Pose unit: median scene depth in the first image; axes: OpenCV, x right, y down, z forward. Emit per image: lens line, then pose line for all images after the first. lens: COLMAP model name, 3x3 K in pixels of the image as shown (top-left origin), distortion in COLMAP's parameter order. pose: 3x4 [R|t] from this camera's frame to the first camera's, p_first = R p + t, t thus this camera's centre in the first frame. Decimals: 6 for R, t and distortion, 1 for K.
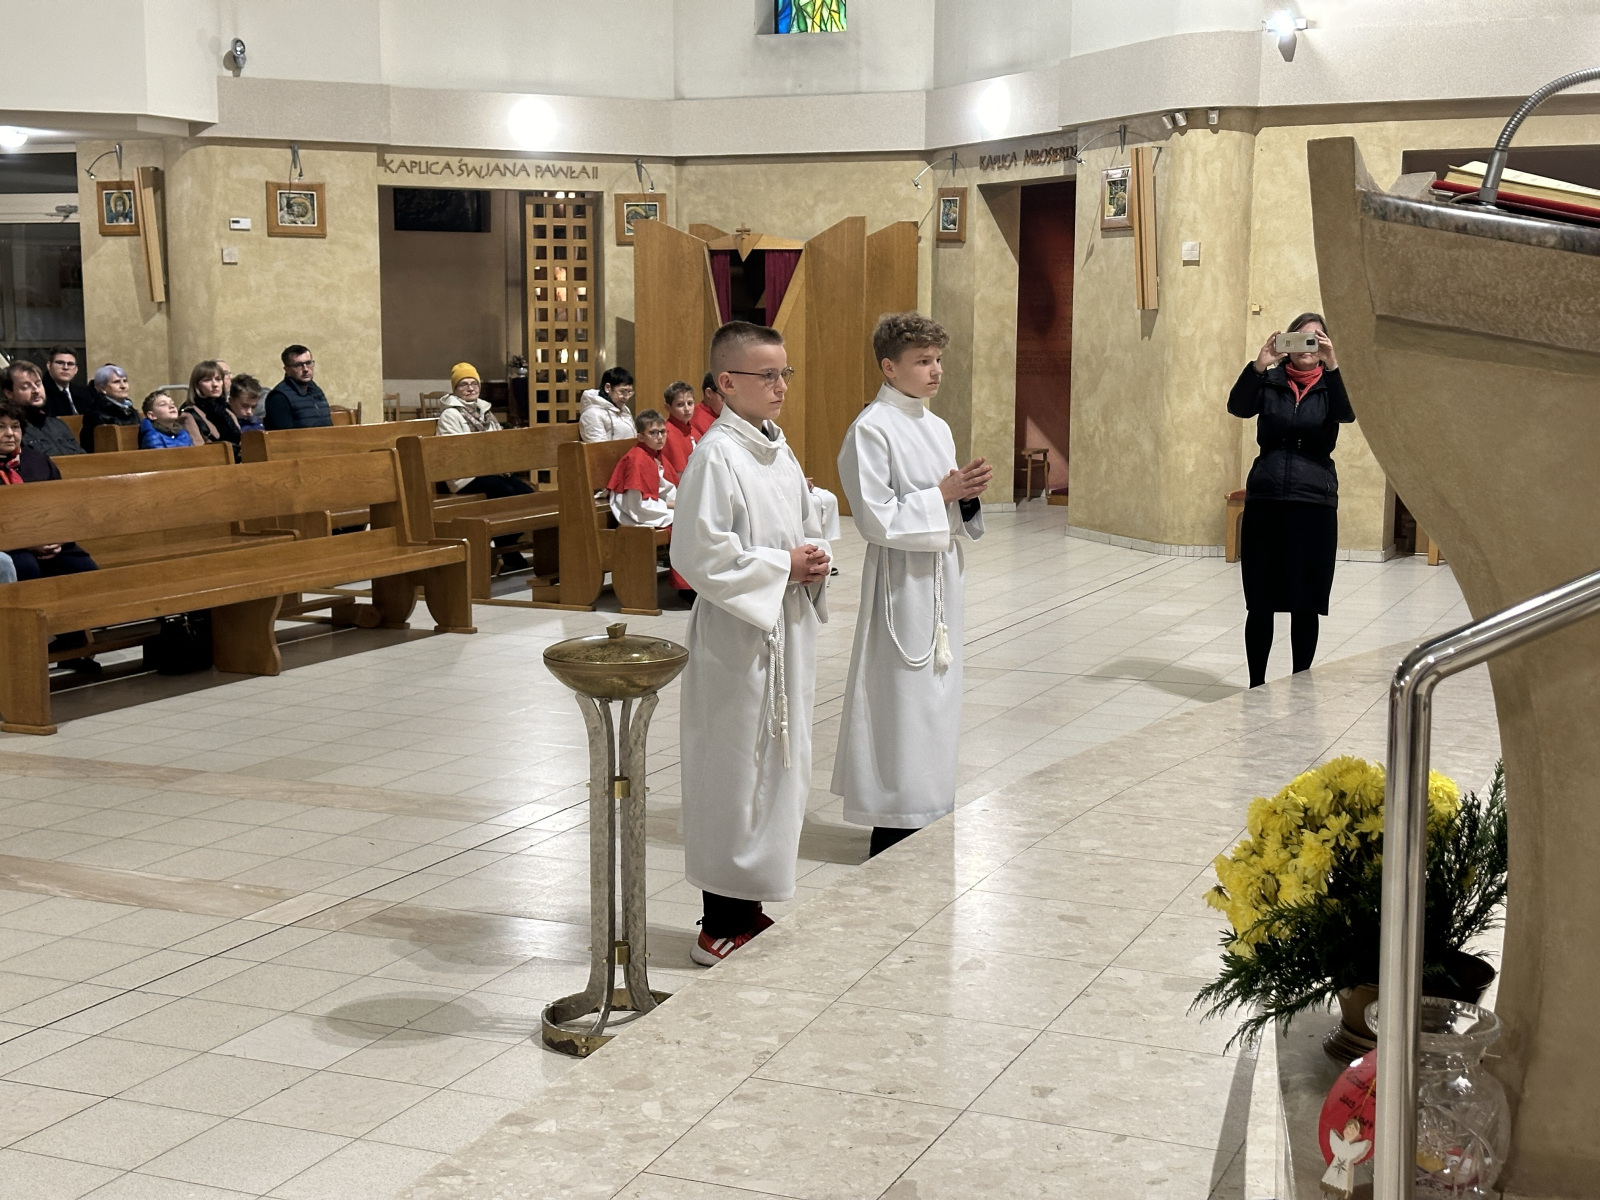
lens RADIAL K [[2207.0, 0, 798.1], [0, 2207.0, 611.7], [0, 0, 1]] dist [0.163884, -0.238019]
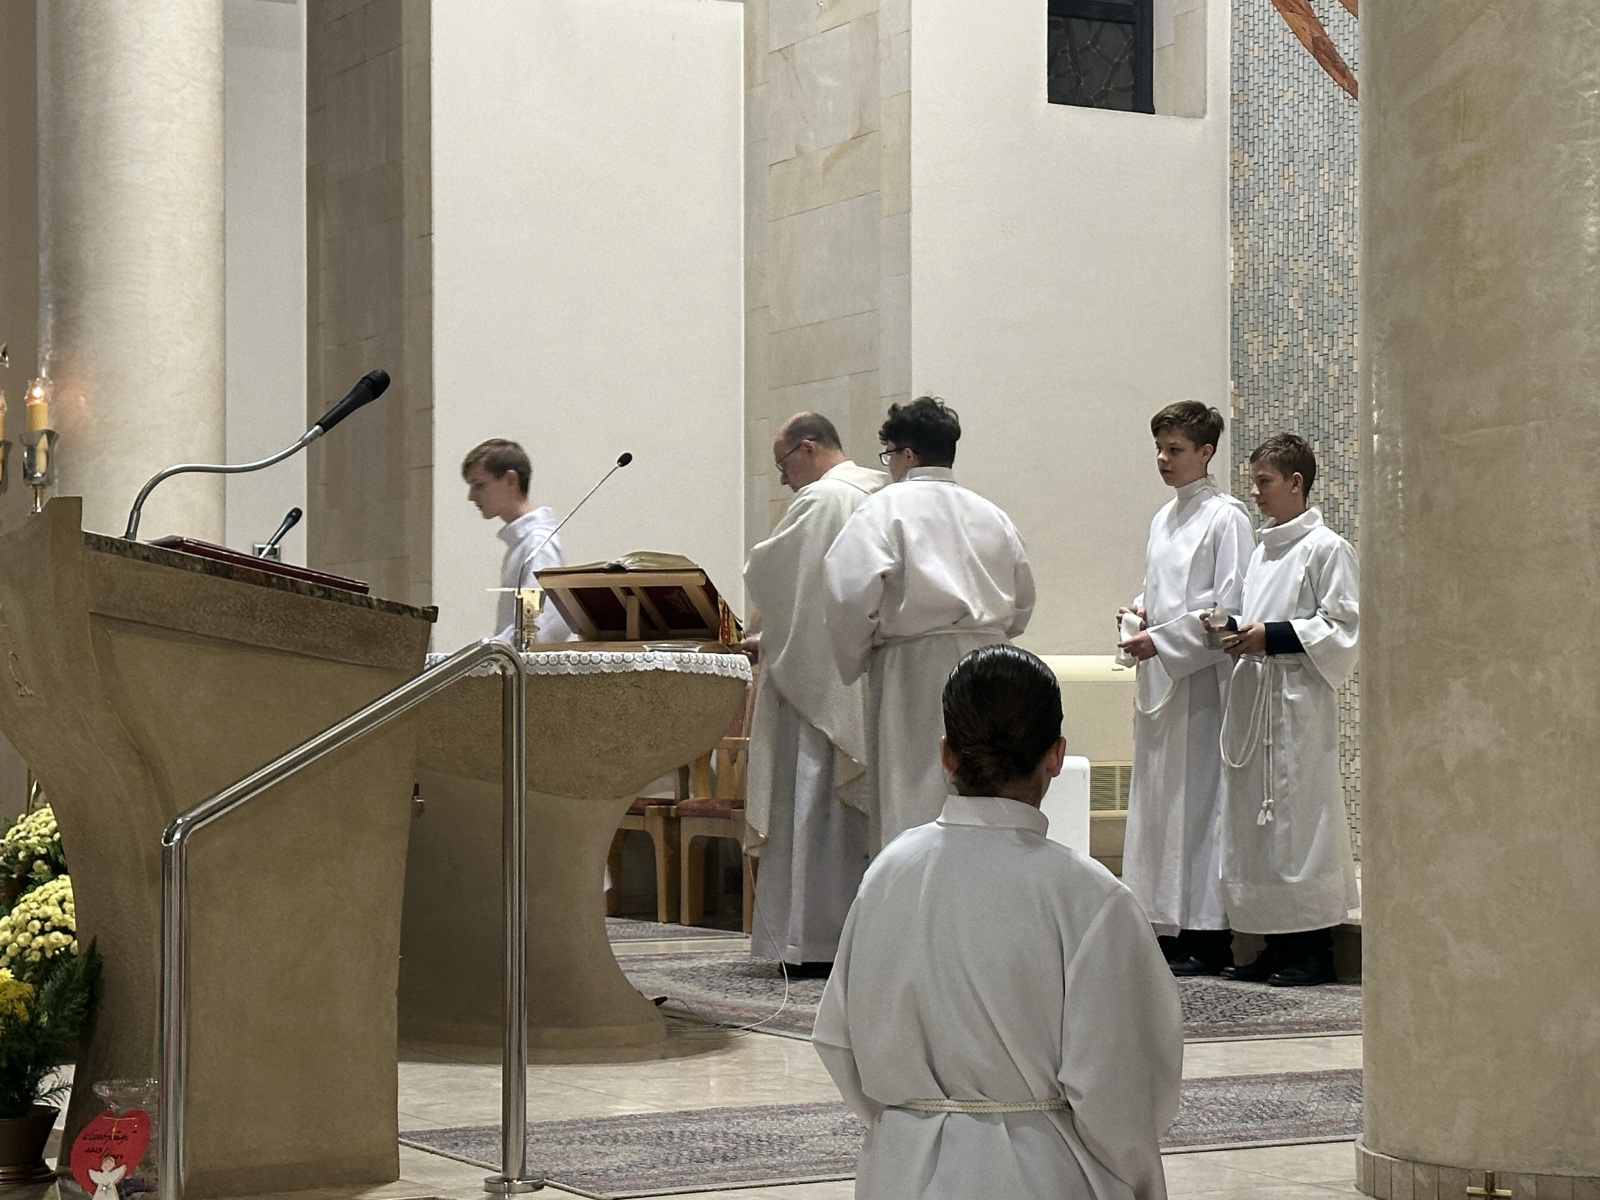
lens RADIAL K [[3296.5, 0, 794.4], [0, 3296.5, 621.1], [0, 0, 1]] dist [0.128295, 0.240882]
pose [[0.610284, 0.017681, 0.791985, -0.459933], [0.111165, 0.987947, -0.107716, 0.062942], [-0.784344, 0.153778, 0.600963, -0.270053]]
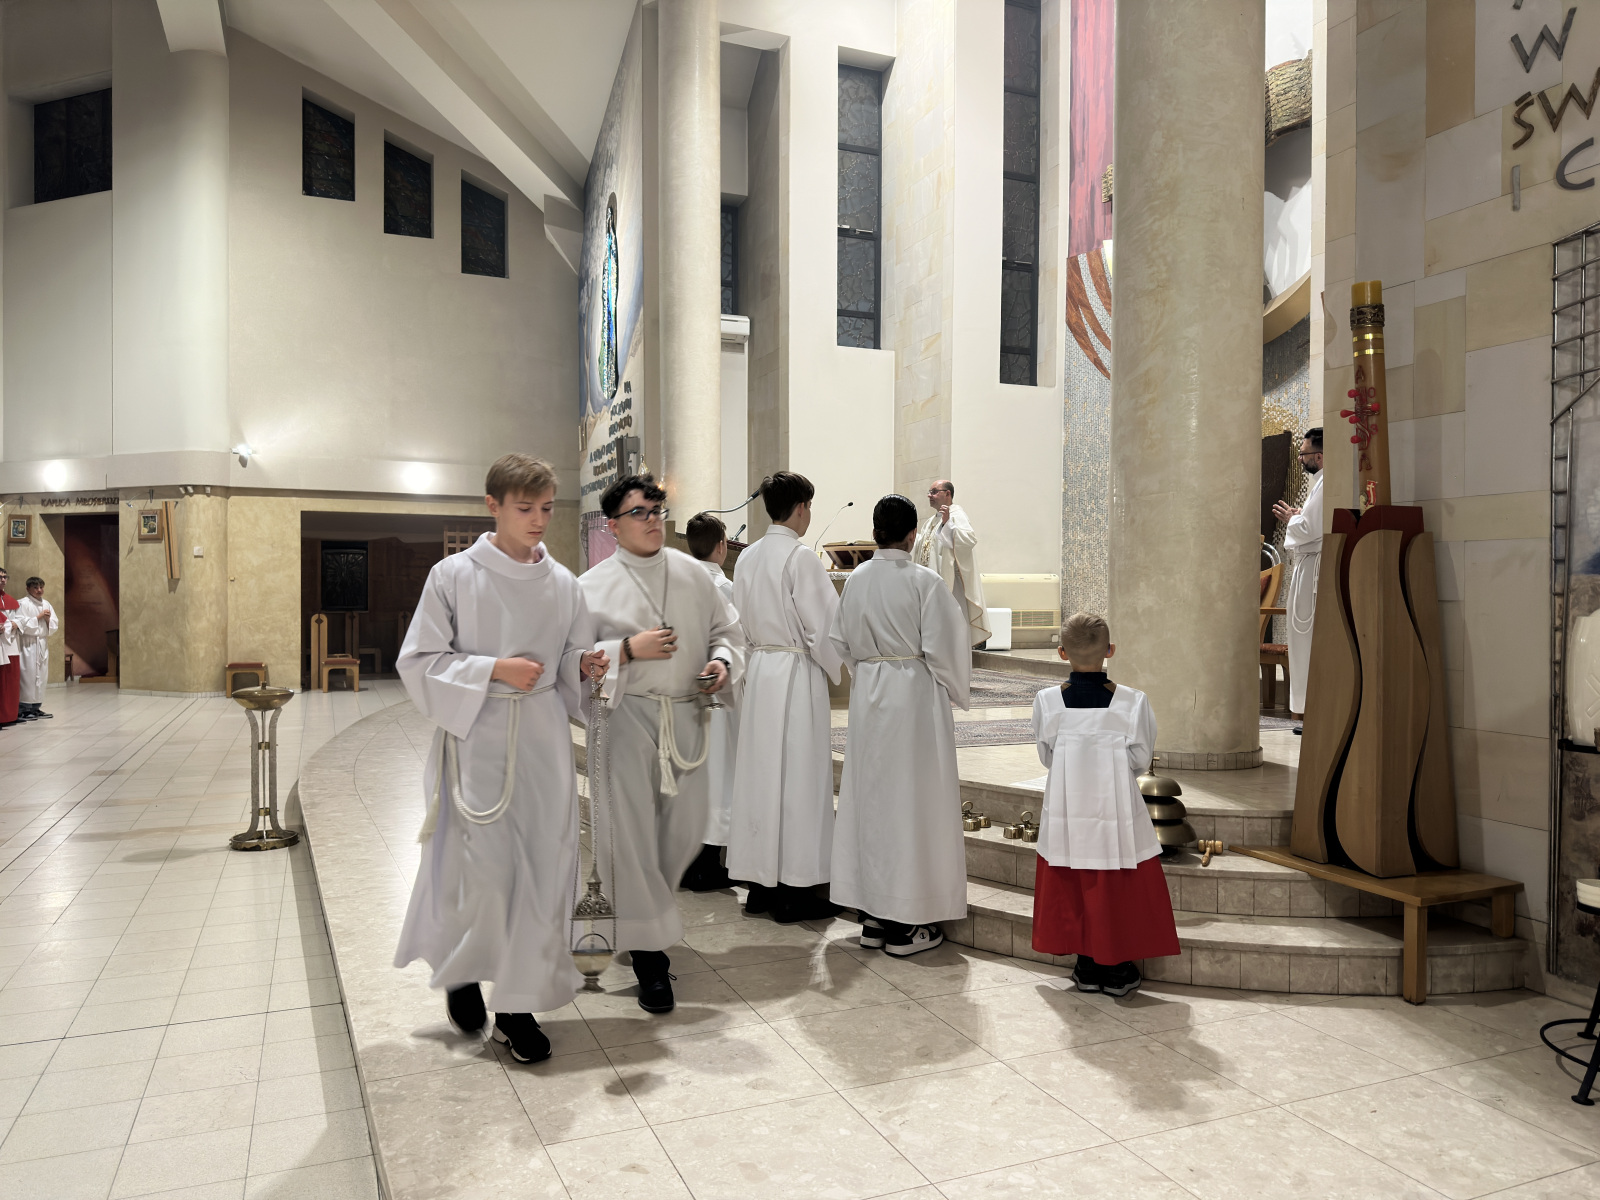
lens RADIAL K [[1113.7, 0, 793.9], [0, 1113.7, 604.2], [0, 0, 1]] dist [0.122058, -0.179339]
pose [[0.689575, -0.009484, 0.724152, -0.467432], [0.098412, 0.991866, -0.080724, 0.063660], [-0.717496, 0.126930, 0.684900, -0.277257]]
